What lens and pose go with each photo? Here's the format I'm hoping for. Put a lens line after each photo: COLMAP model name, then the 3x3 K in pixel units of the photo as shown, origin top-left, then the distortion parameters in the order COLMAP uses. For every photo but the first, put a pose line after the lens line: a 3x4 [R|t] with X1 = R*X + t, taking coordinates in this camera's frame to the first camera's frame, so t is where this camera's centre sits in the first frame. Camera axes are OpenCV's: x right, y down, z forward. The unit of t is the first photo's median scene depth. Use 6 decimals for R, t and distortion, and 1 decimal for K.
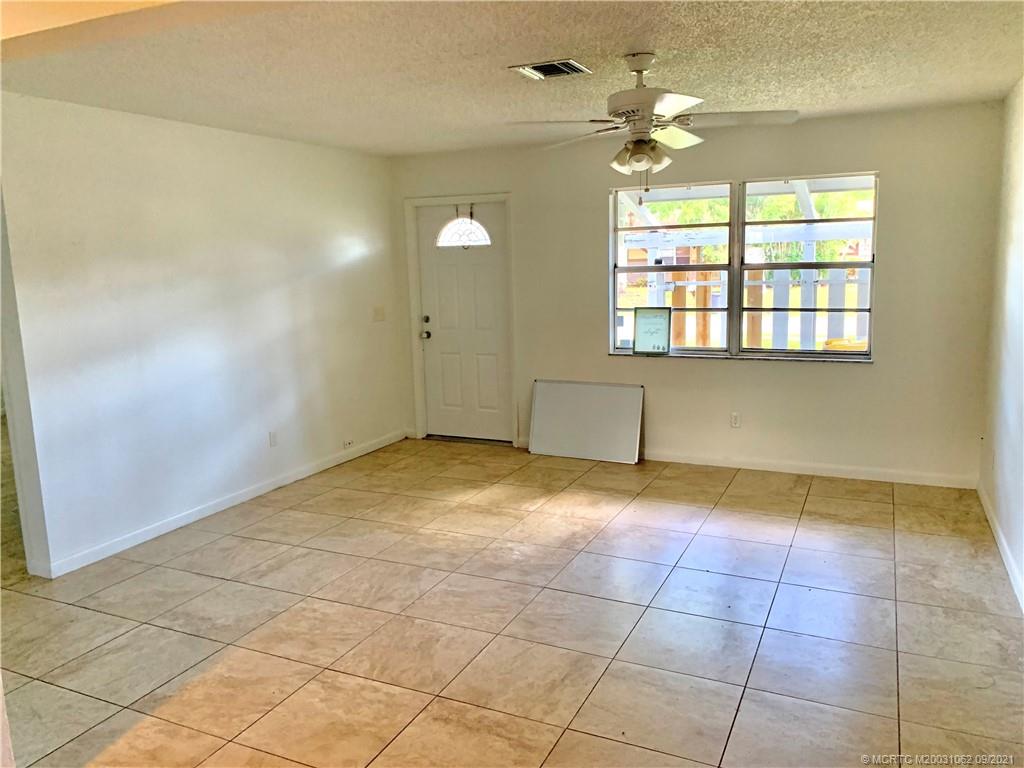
lens RADIAL K [[777.0, 0, 510.4], [0, 777.0, 386.9], [0, 0, 1]] dist [0.016387, -0.008662]
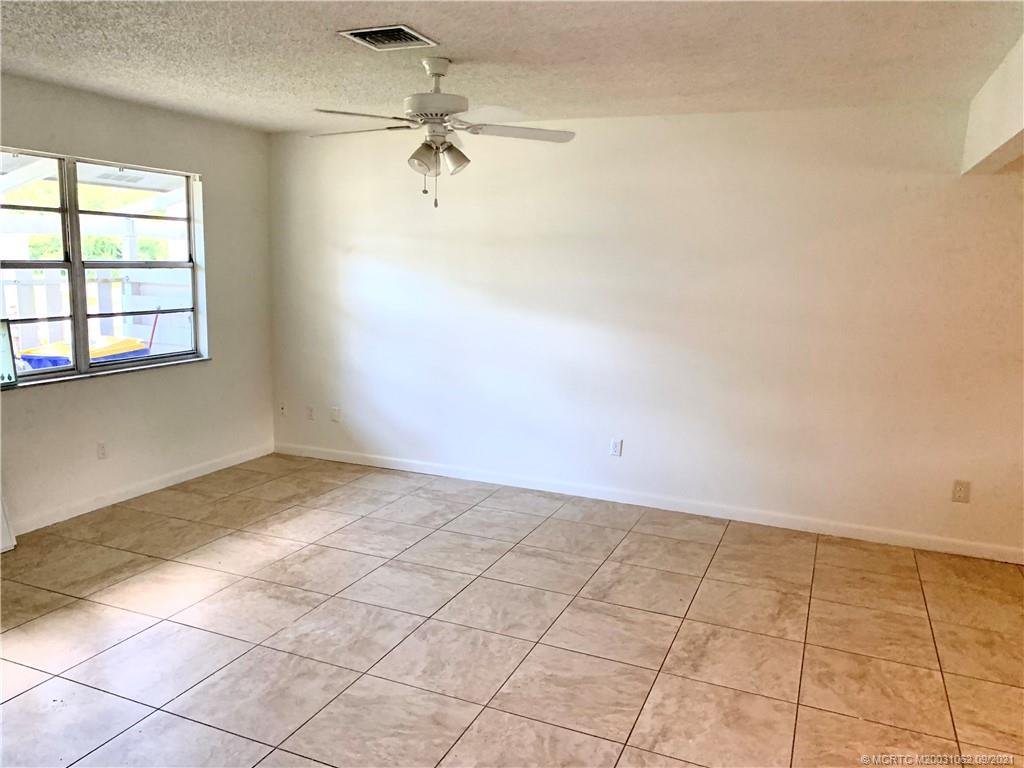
lens RADIAL K [[777.0, 0, 508.8], [0, 777.0, 381.1], [0, 0, 1]] dist [0.016387, -0.008662]
pose [[-0.026616, -0.135982, 0.990354, -0.669060], [0.144187, 0.979823, 0.138411, -0.101880], [-0.989192, 0.146480, -0.006472, 0.712683]]
